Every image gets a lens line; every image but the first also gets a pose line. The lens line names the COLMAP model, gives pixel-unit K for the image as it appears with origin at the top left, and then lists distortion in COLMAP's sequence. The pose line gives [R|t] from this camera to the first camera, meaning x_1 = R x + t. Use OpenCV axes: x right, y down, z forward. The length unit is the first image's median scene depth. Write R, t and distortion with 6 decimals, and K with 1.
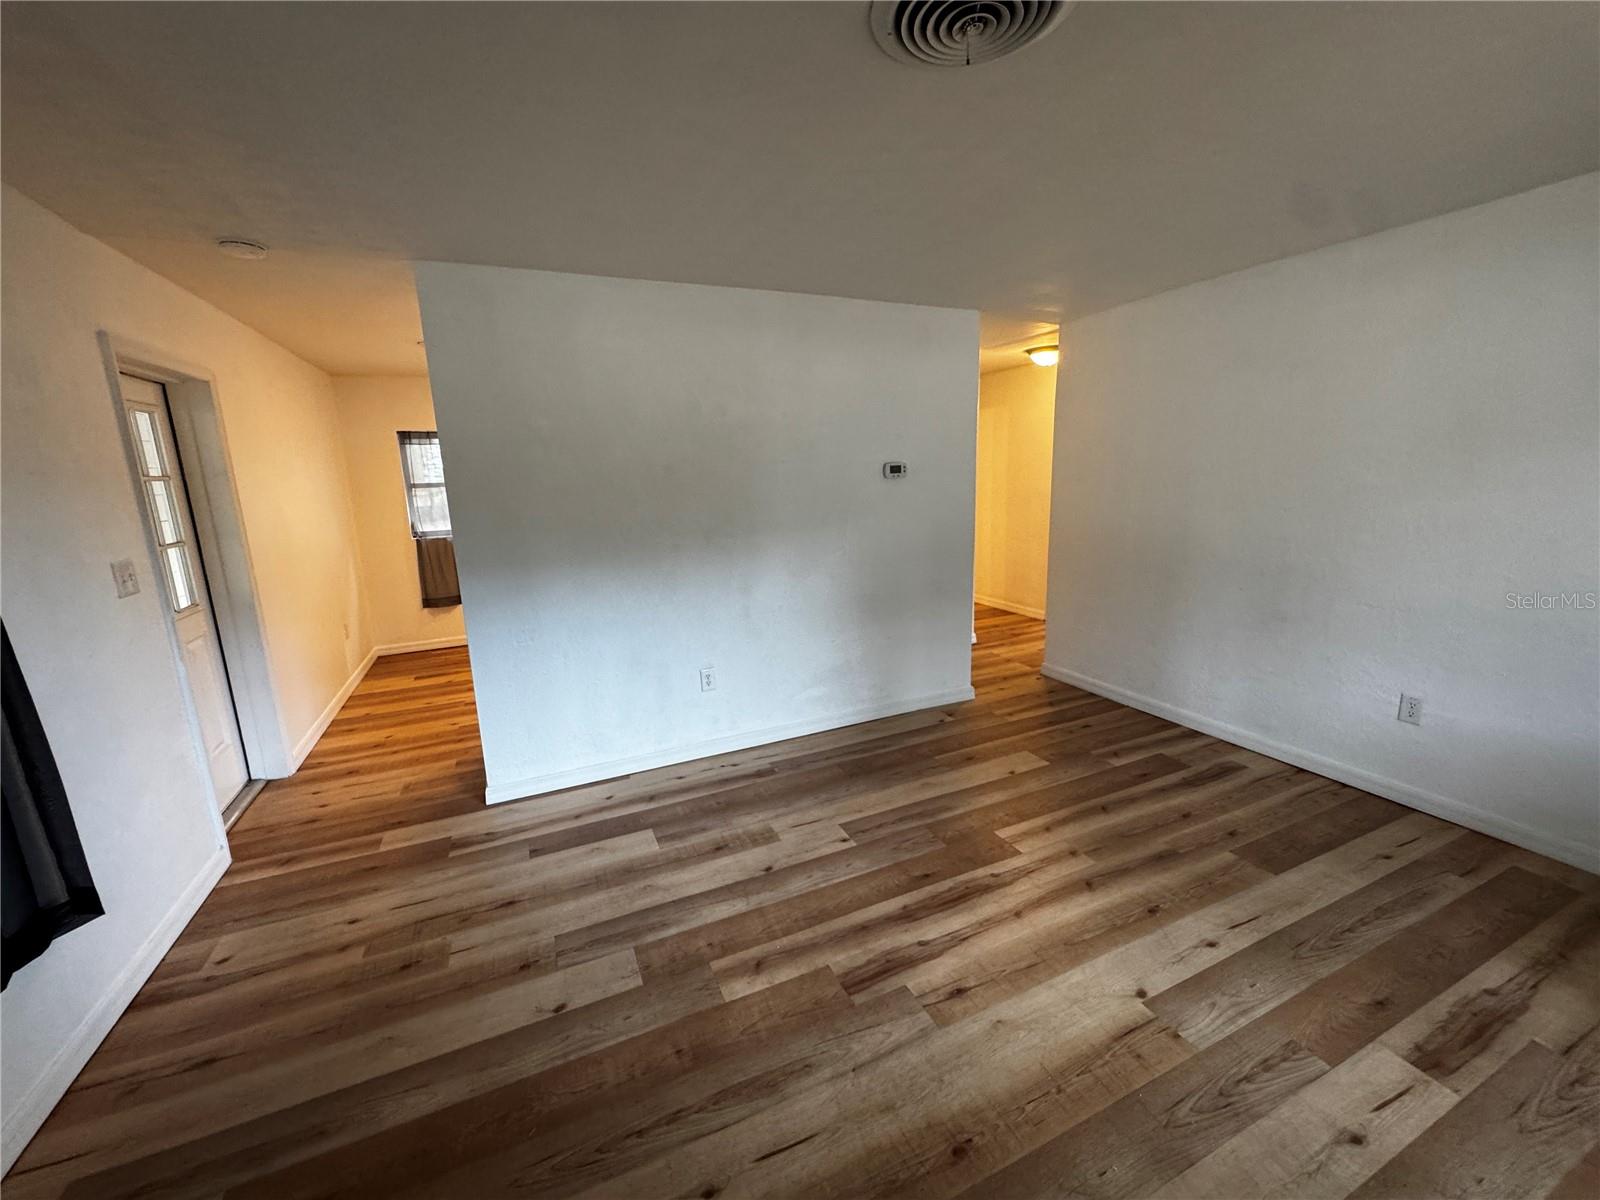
lens RADIAL K [[639.7, 0, 799.8], [0, 639.7, 594.1], [0, 0, 1]] dist [0.000420, 0.000012]
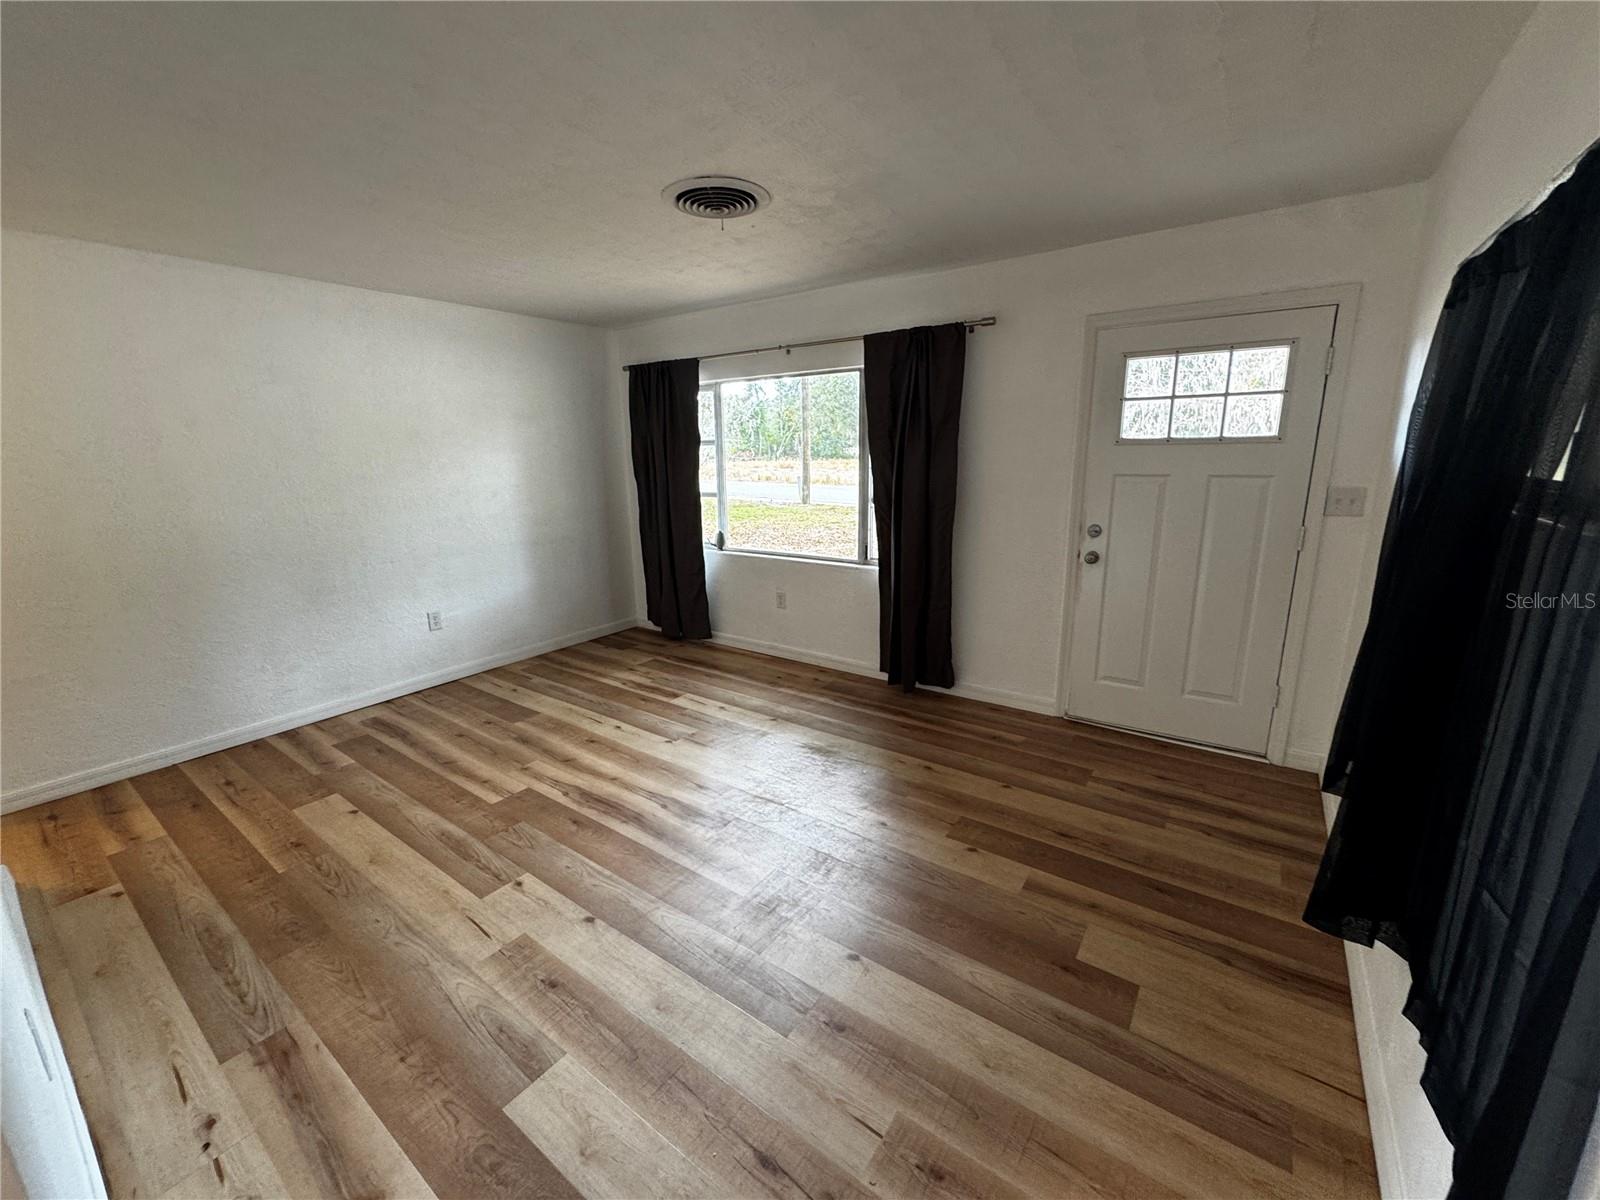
lens RADIAL K [[658.0, 0, 798.3], [0, 658.0, 590.9], [0, 0, 1]] dist [-0.000304, -0.000025]
pose [[-0.503261, -0.142133, 0.852365, -0.775586], [0.201849, 0.939758, 0.275884, -0.137676], [-0.840229, 0.310891, -0.444255, 0.928688]]
